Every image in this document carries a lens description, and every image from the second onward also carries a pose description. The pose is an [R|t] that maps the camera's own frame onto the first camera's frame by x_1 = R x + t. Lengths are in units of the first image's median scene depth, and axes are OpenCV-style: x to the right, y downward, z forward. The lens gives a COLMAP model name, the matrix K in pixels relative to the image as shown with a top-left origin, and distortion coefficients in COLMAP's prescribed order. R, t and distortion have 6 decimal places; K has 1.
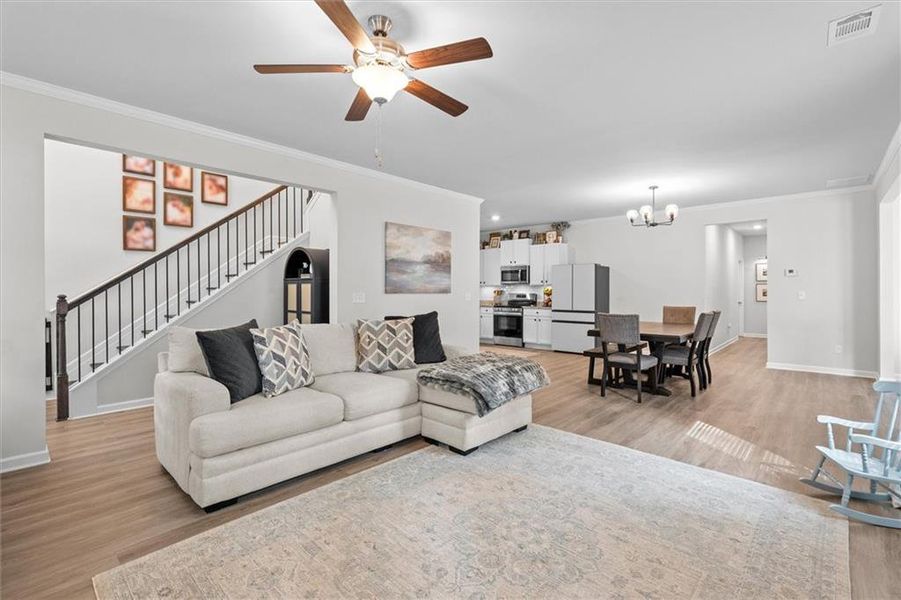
lens RADIAL K [[413.1, 0, 451.9], [0, 413.1, 291.0], [0, 0, 1]] dist [-0.002740, 0.002049]
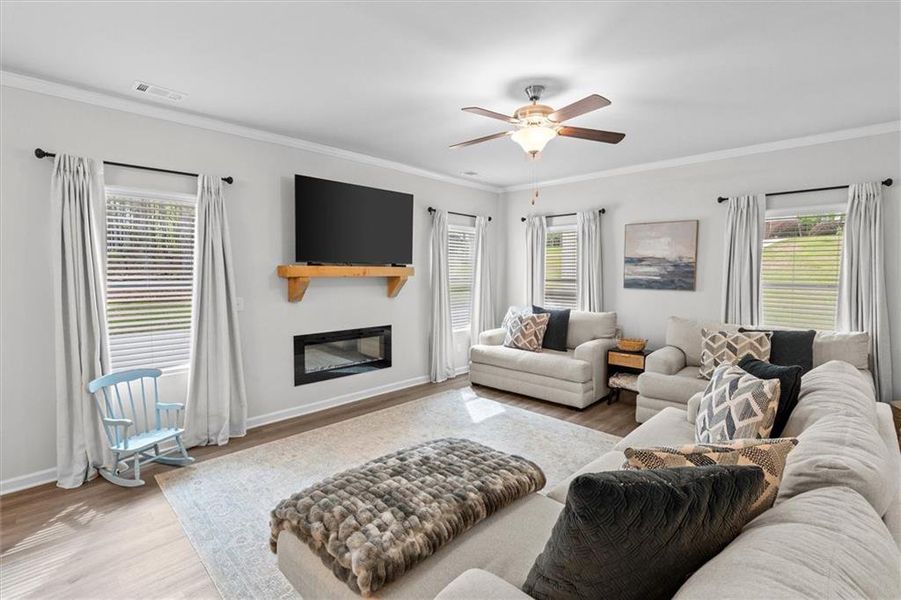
lens RADIAL K [[413.1, 0, 452.5], [0, 413.1, 295.7], [0, 0, 1]] dist [-0.002740, 0.002049]
pose [[-0.999773, -0.007835, 0.019830, 0.034901], [-0.006506, 0.997782, 0.066243, -0.082431], [-0.020305, 0.066099, -0.997606, 1.764496]]
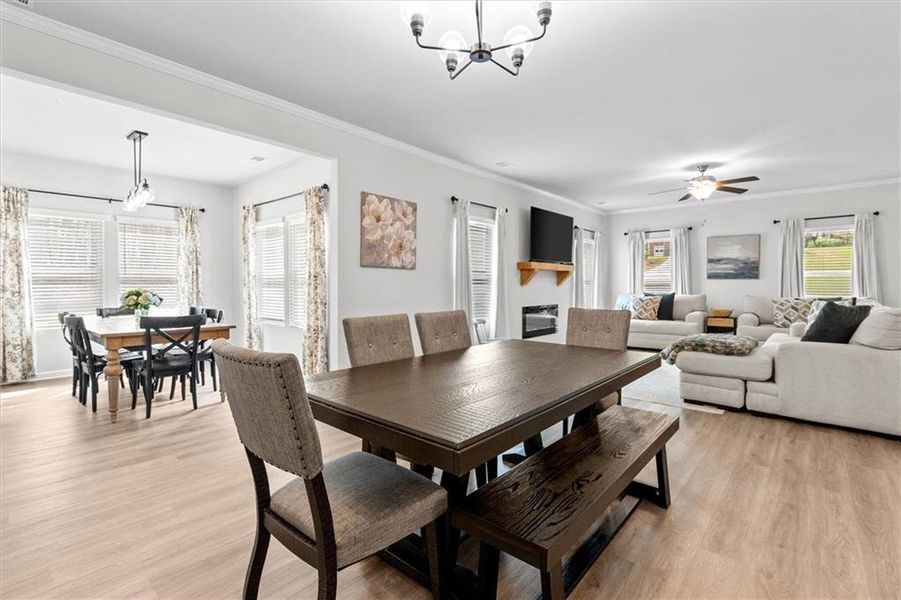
lens RADIAL K [[413.1, 0, 451.0], [0, 413.1, 289.1], [0, 0, 1]] dist [-0.002740, 0.002049]
pose [[-0.999670, -0.001538, -0.025656, 1.037035], [-0.001940, 0.999876, 0.015651, 0.021450], [0.025629, 0.015696, -0.999548, 2.592267]]
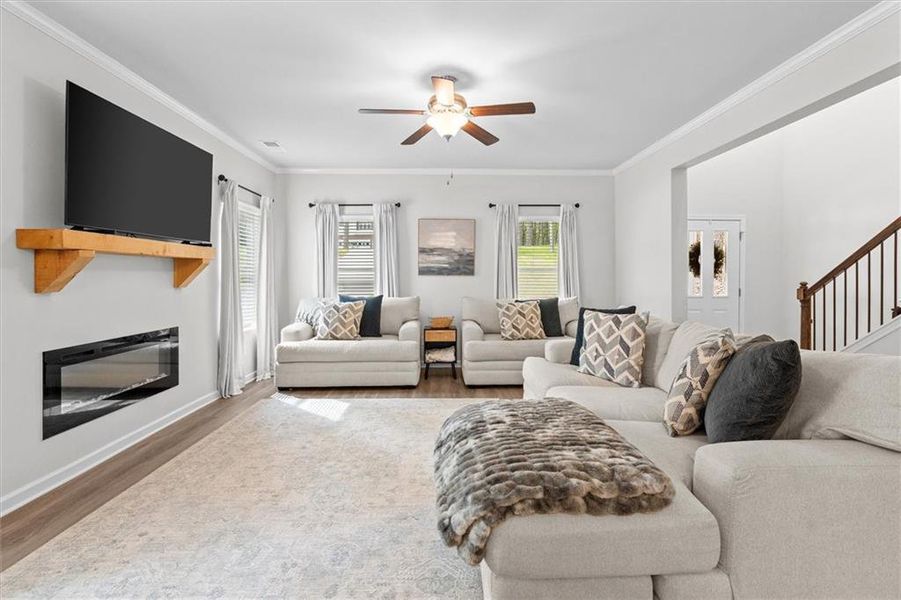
lens RADIAL K [[413.1, 0, 455.6], [0, 413.1, 278.4], [0, 0, 1]] dist [-0.002740, 0.002049]
pose [[-0.716021, 0.001874, -0.698076, 0.581888], [-0.004482, 0.999963, 0.007281, -0.004288], [0.698064, 0.008342, -0.715986, 1.537545]]
